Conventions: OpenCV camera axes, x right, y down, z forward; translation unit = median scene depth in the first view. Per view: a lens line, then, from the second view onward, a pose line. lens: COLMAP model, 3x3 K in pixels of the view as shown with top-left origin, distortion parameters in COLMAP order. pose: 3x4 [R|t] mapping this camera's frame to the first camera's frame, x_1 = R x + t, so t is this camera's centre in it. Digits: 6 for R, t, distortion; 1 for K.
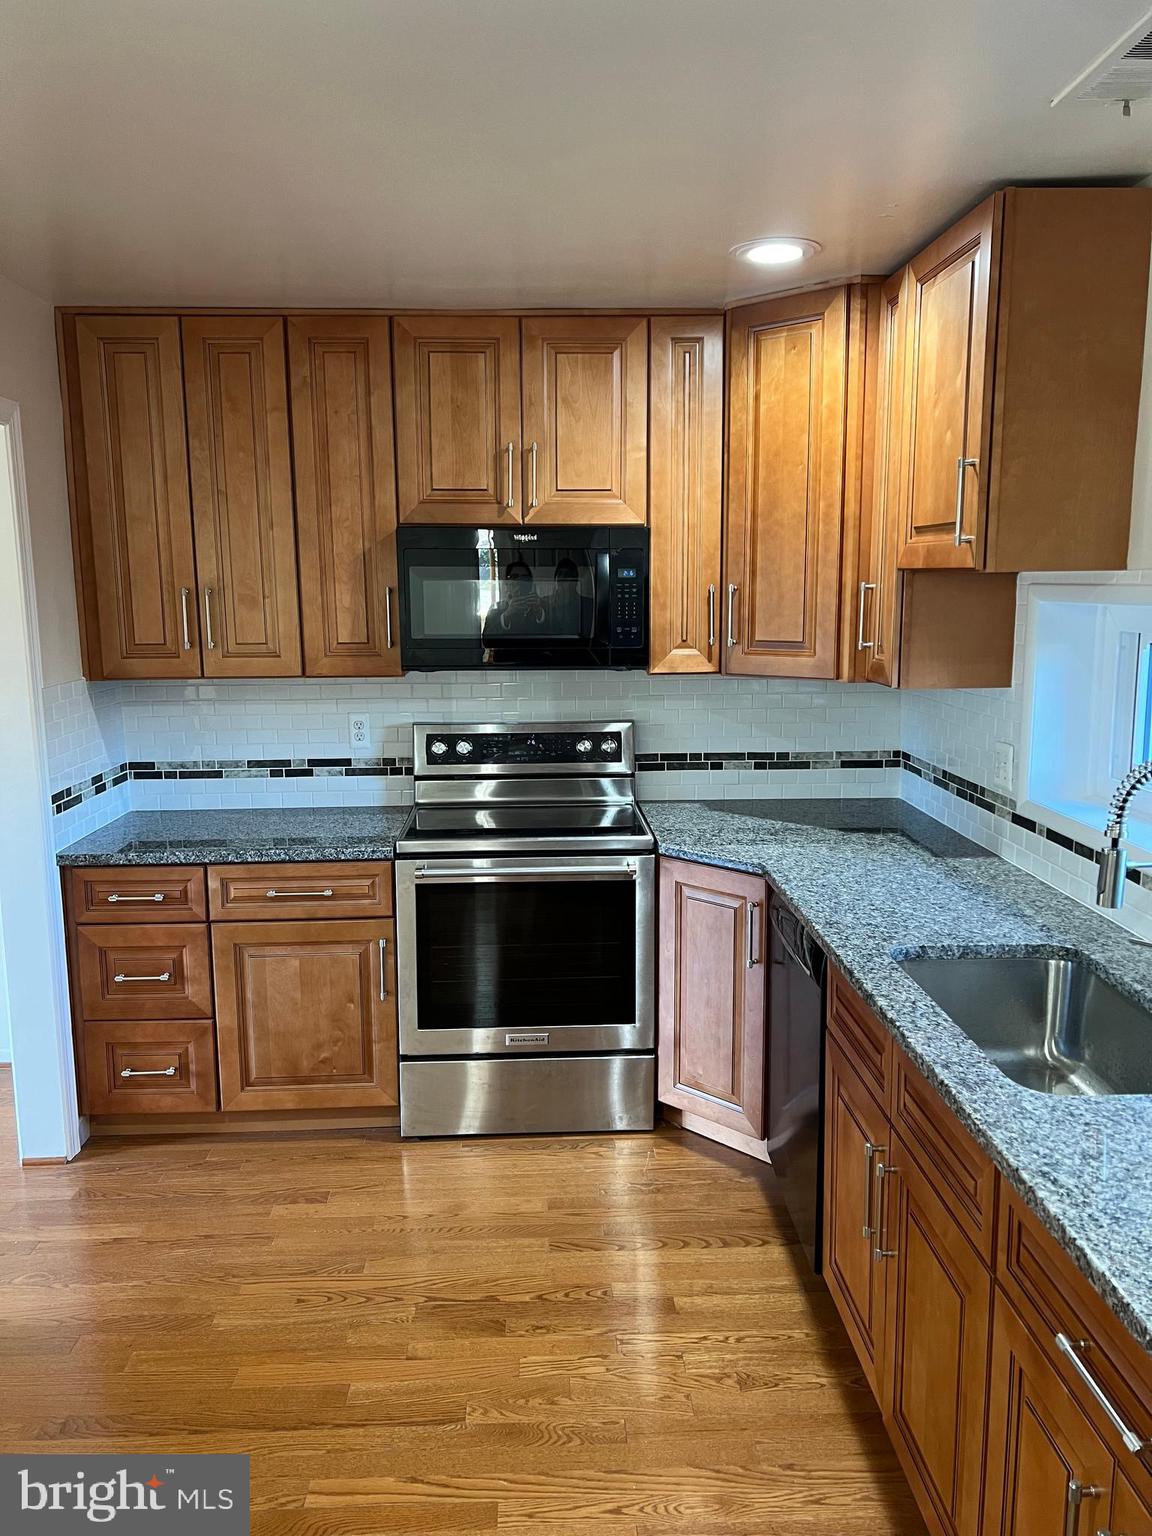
lens RADIAL K [[1149.5, 0, 571.4], [0, 1149.5, 765.4], [0, 0, 1]] dist [0.011438, -0.002274]
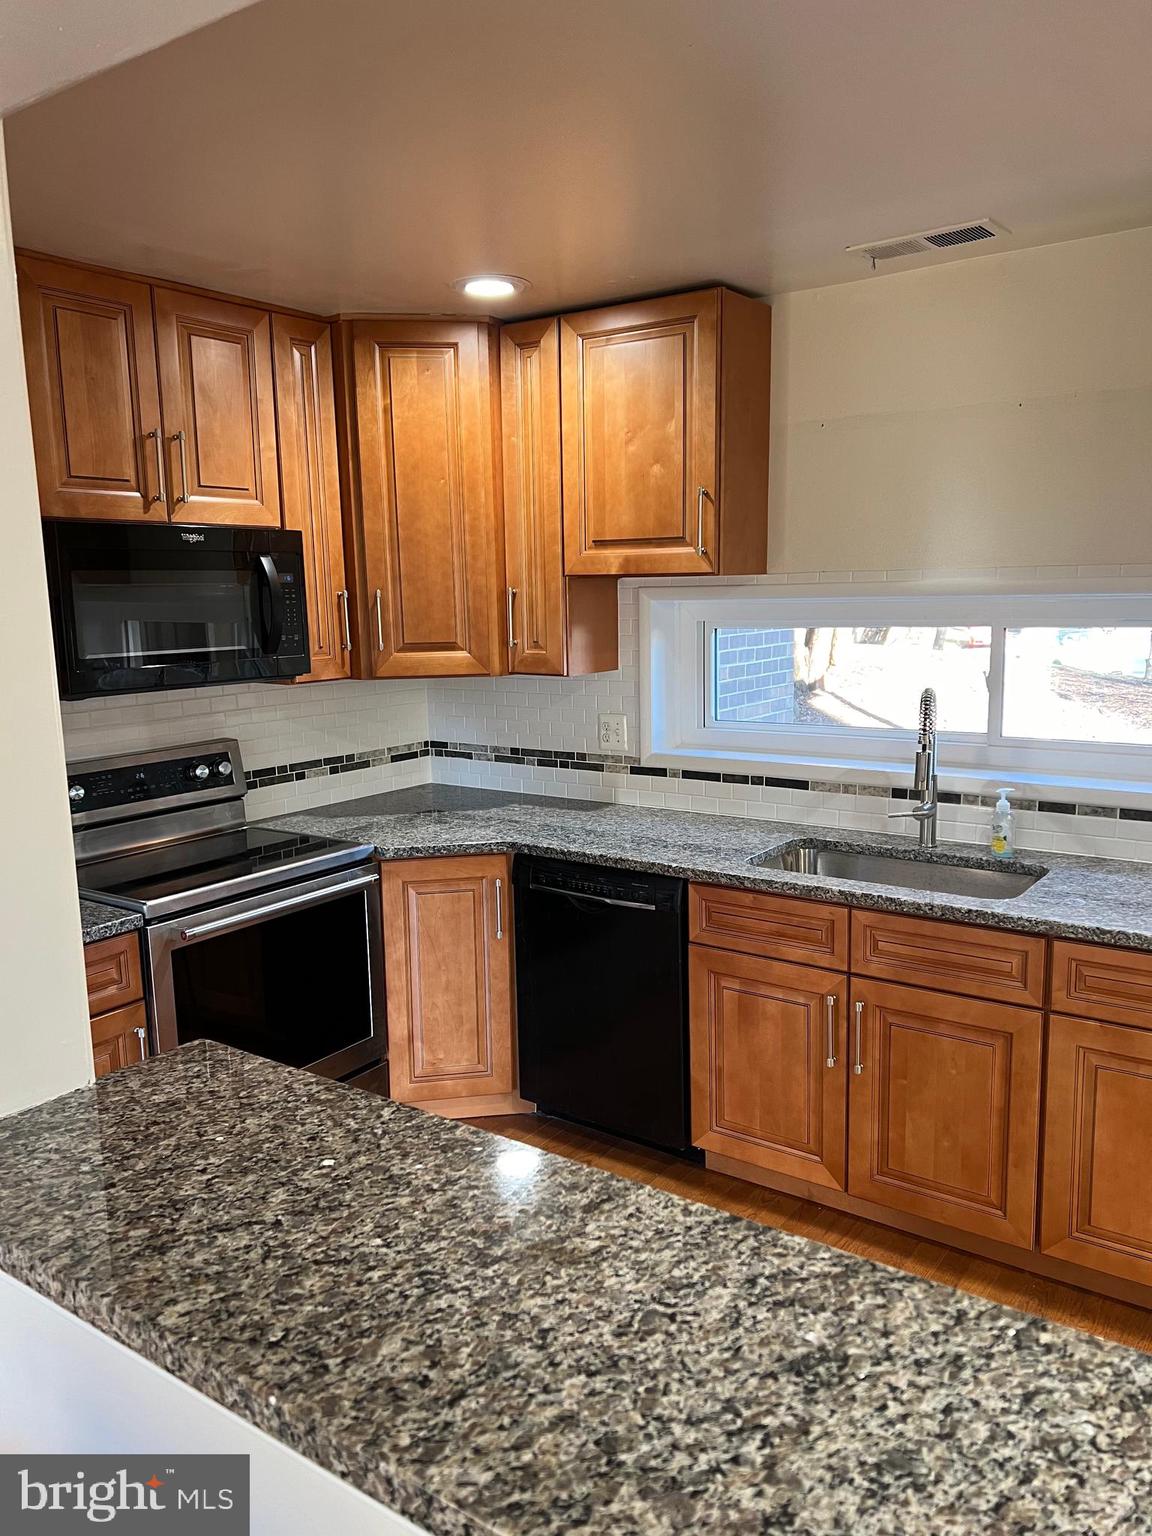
lens RADIAL K [[1149.5, 0, 573.6], [0, 1149.5, 769.4], [0, 0, 1]] dist [0.011438, -0.002274]
pose [[0.601352, -0.127525, 0.788741, -0.559111], [0.138791, 0.988845, 0.054061, -0.028447], [-0.786837, 0.076961, 0.612344, 0.232603]]
